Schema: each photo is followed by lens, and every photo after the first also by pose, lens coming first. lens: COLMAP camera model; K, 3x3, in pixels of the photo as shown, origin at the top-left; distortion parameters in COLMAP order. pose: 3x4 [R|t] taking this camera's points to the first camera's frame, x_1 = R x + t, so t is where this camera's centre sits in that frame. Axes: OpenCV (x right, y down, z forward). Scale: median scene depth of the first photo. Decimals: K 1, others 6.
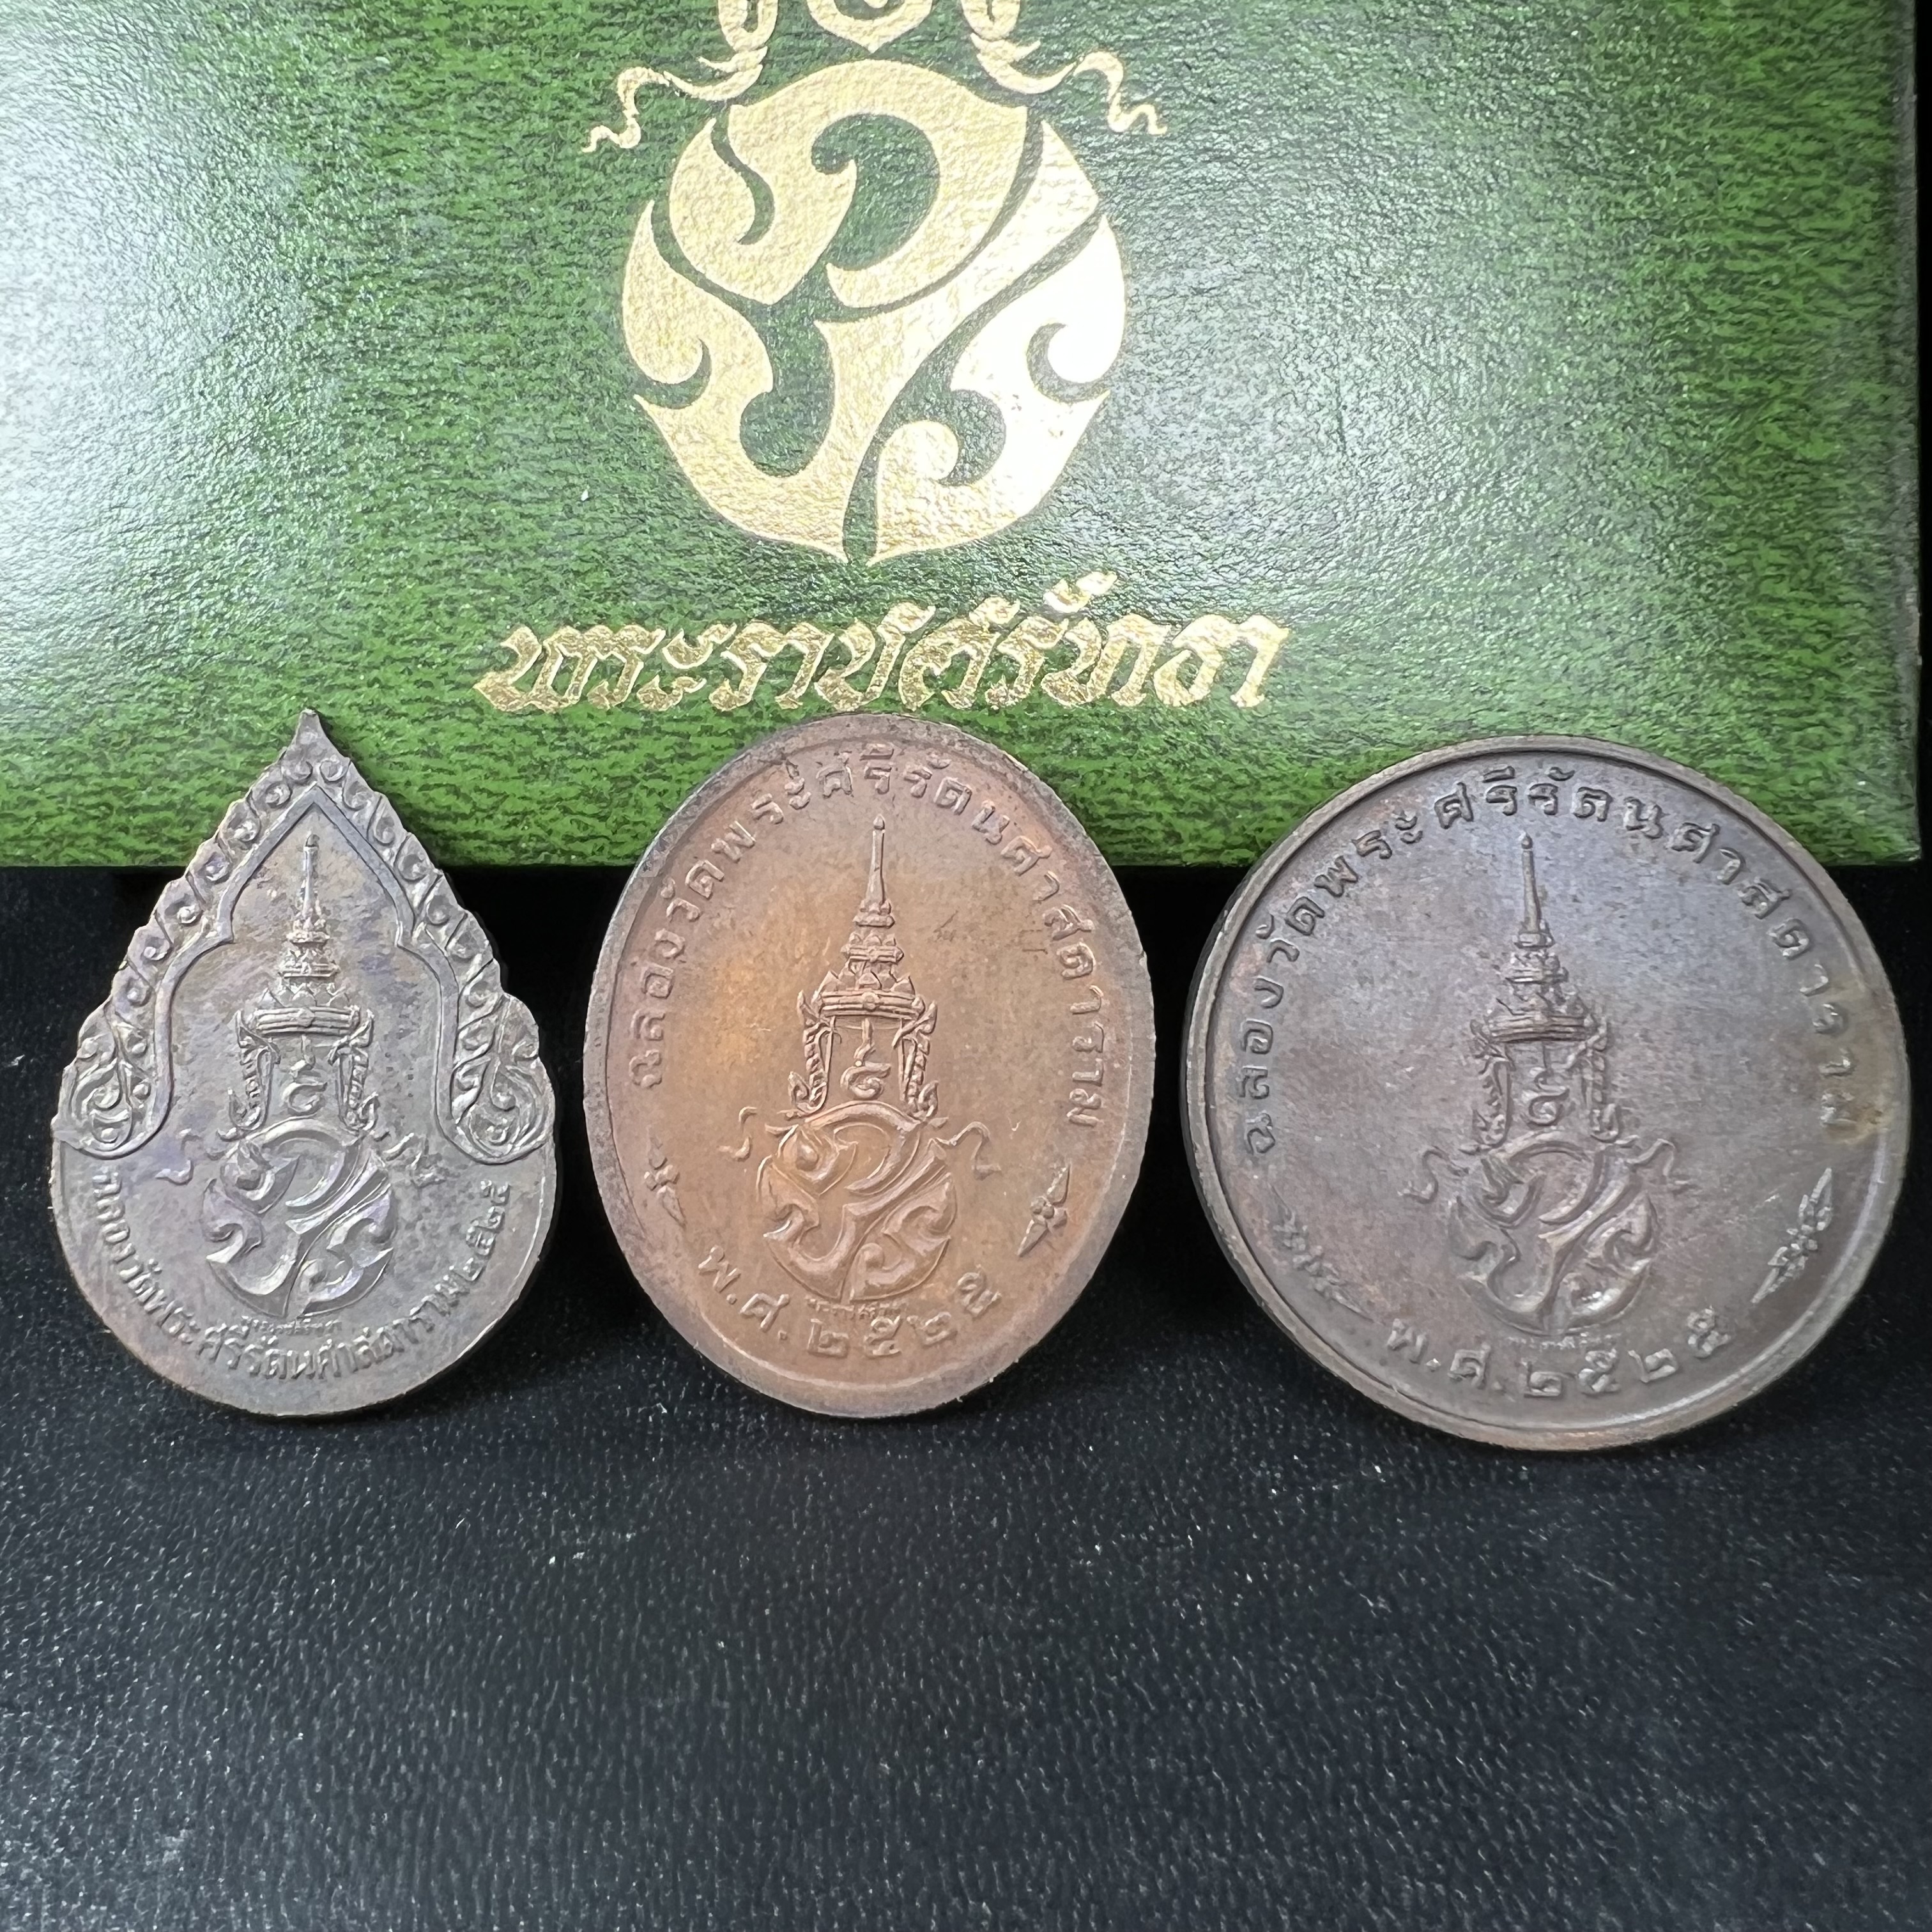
lens RADIAL K [[1966.8, 0, 775.4], [0, 1966.8, 862.3], [0, 0, 1]] dist [-0.003228, 0.000000]
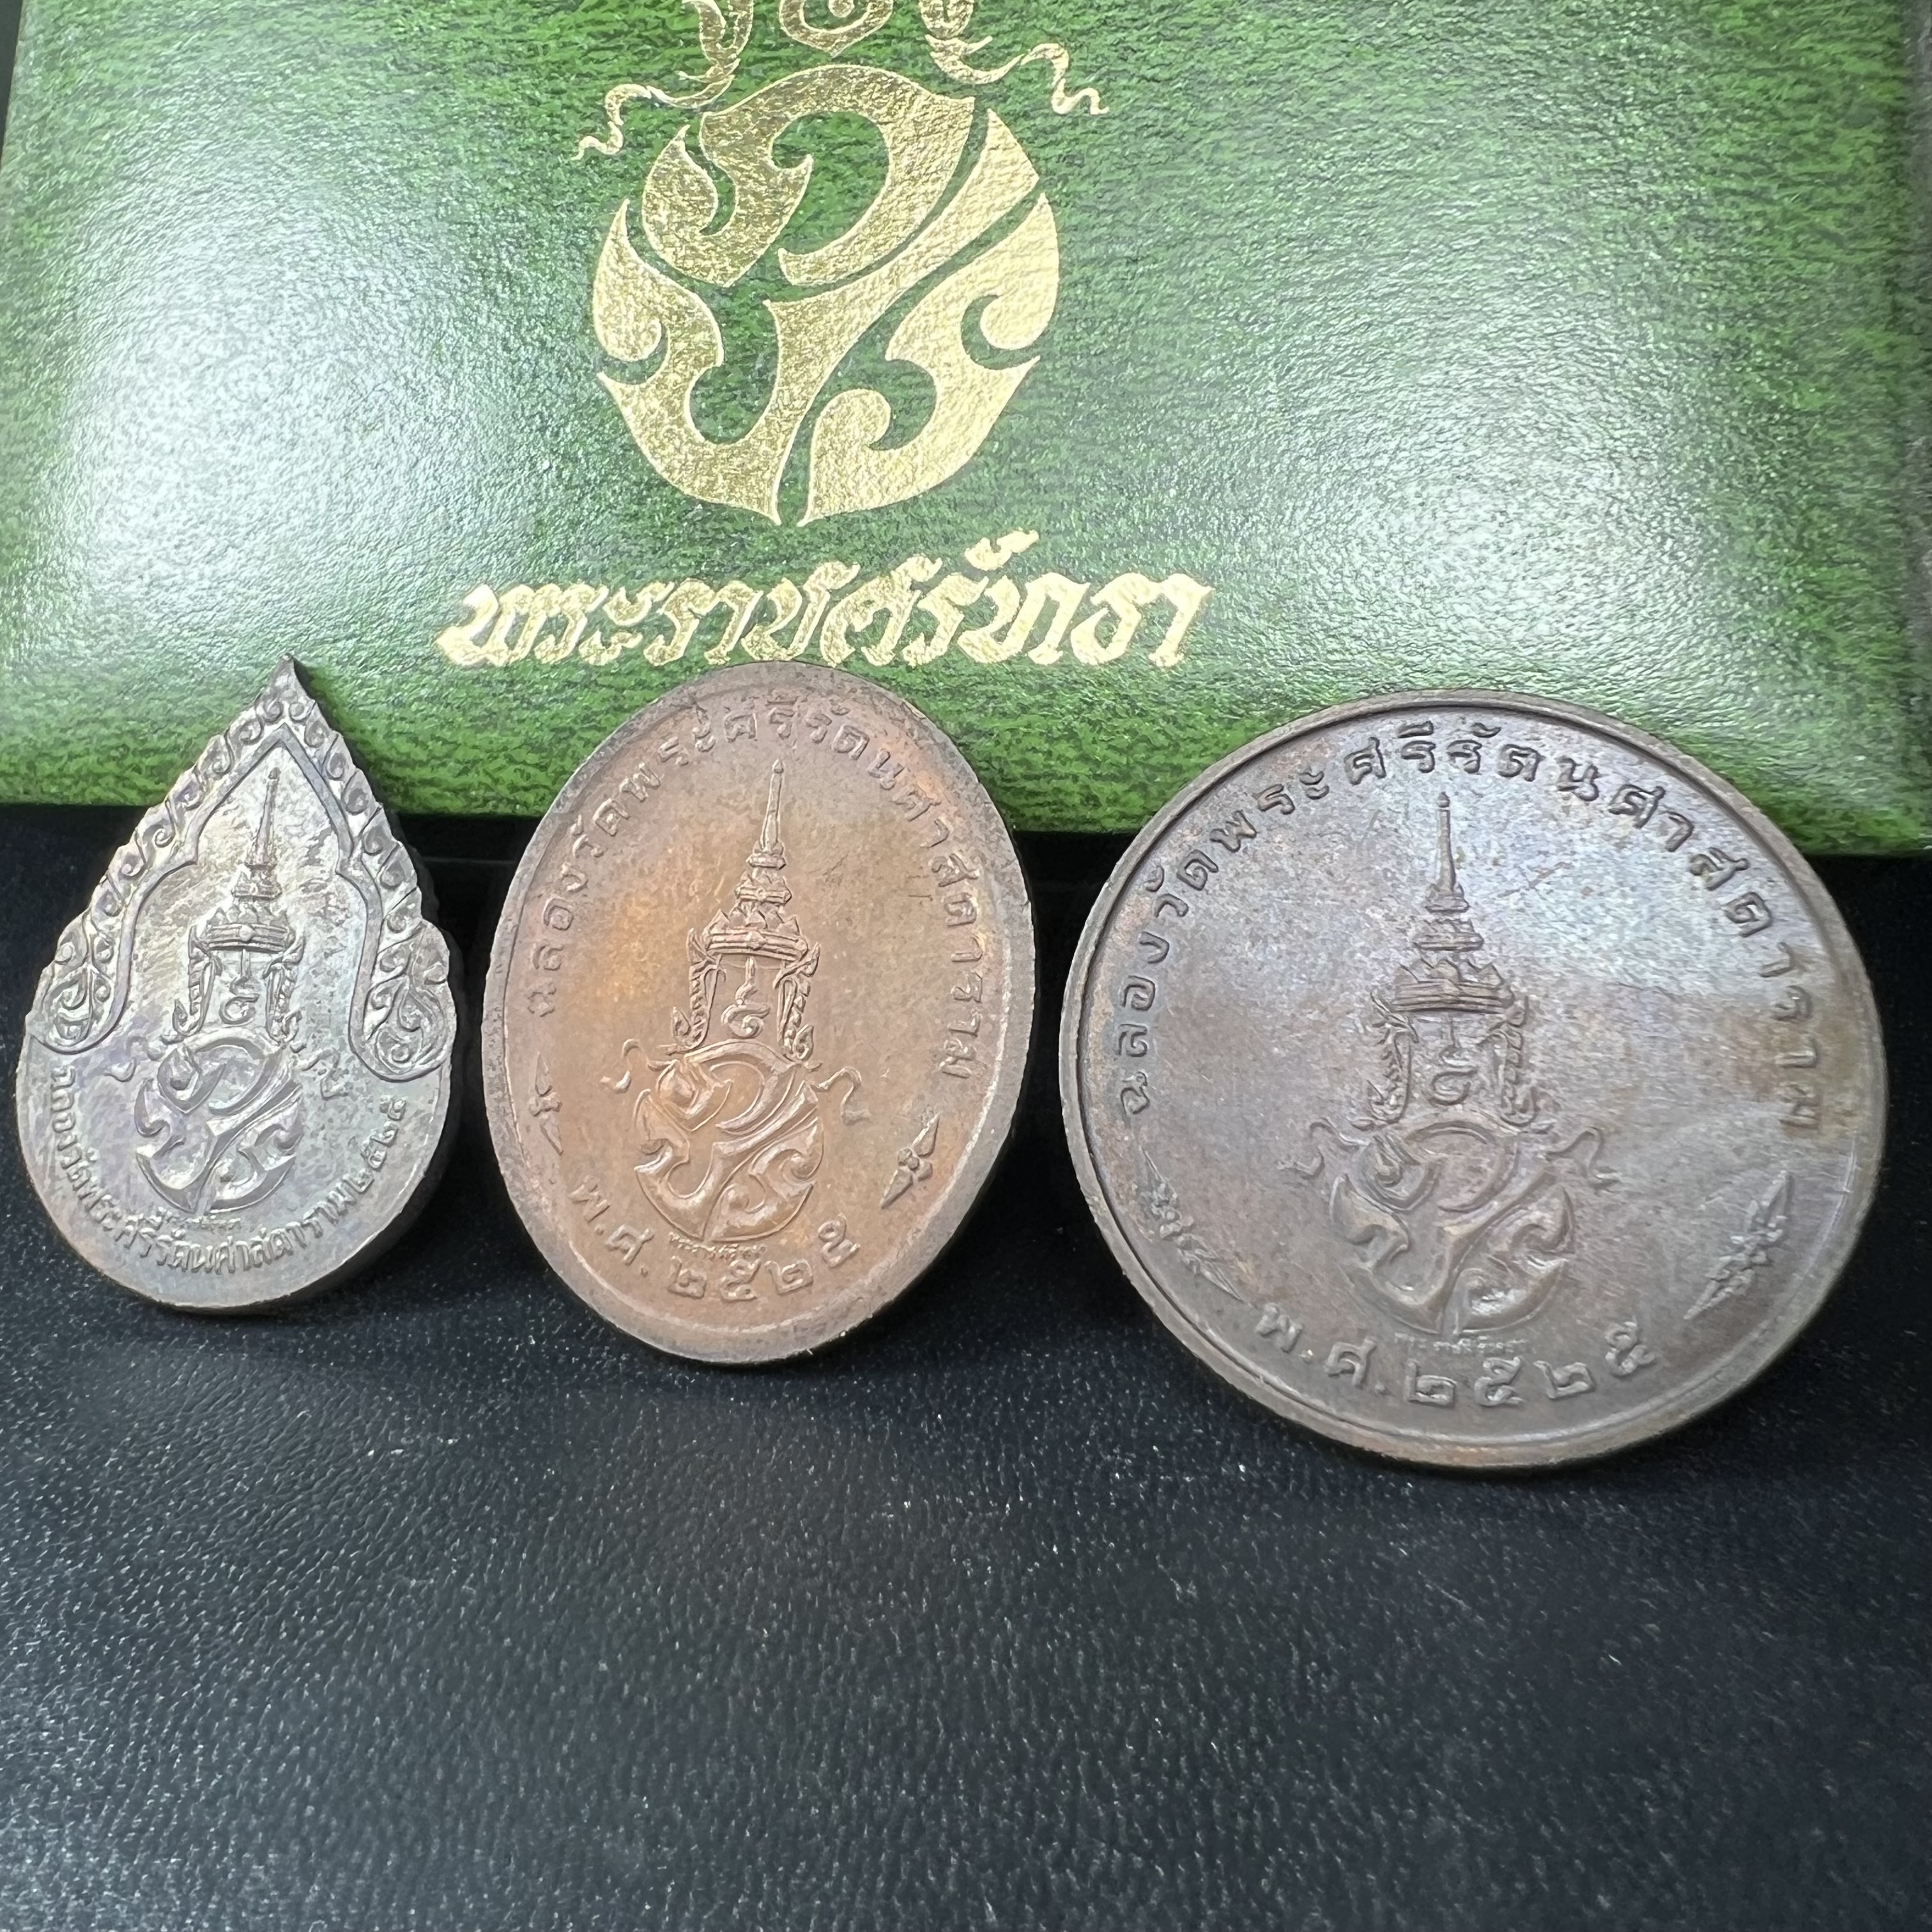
lens RADIAL K [[1966.8, 0, 776.3], [0, 1966.8, 862.9], [0, 0, 1]] dist [-0.003228, 0.000000]
pose [[0.970573, 0.038651, -0.237685, 0.287775], [-0.069808, 0.989811, -0.124102, 0.151411], [0.230467, 0.137042, 0.963382, 0.032656]]
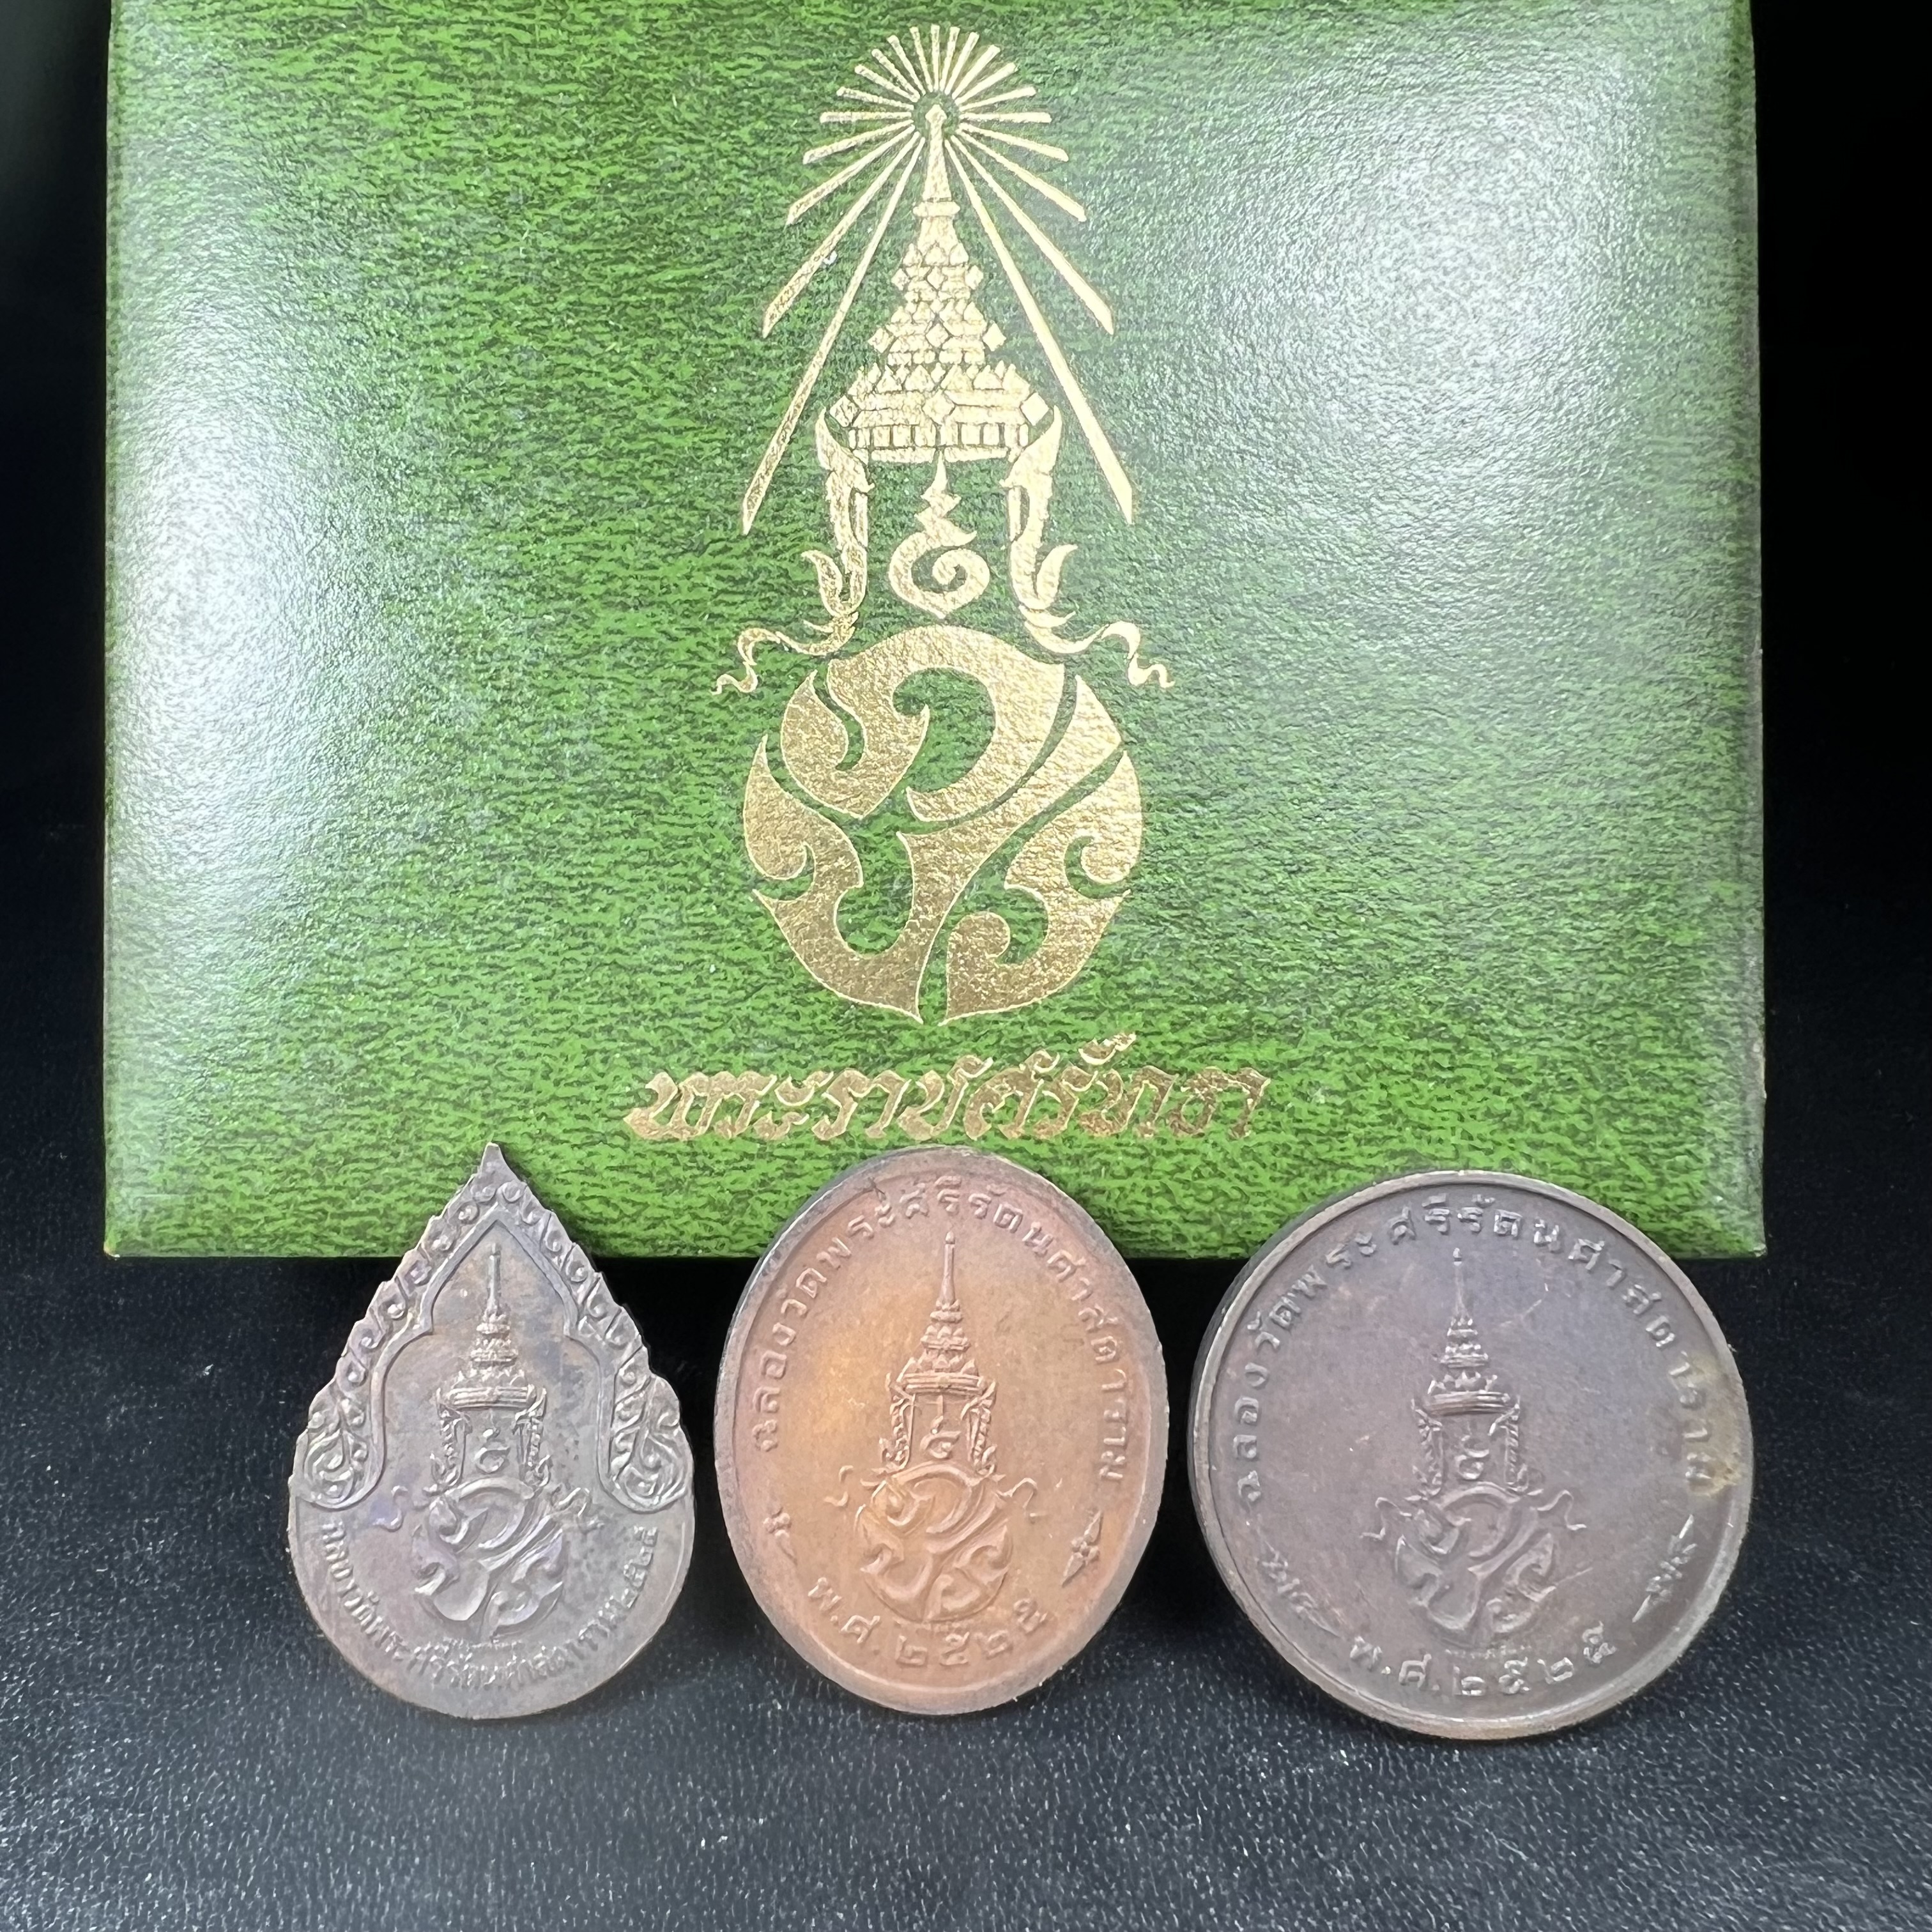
lens RADIAL K [[1966.8, 0, 771.4], [0, 1966.8, 855.6], [0, 0, 1]] dist [-0.003228, 0.000000]
pose [[0.999570, 0.000299, 0.029309, -0.096988], [-0.000202, 0.999994, -0.003324, -0.256518], [-0.029310, 0.003317, 0.999565, -0.253137]]
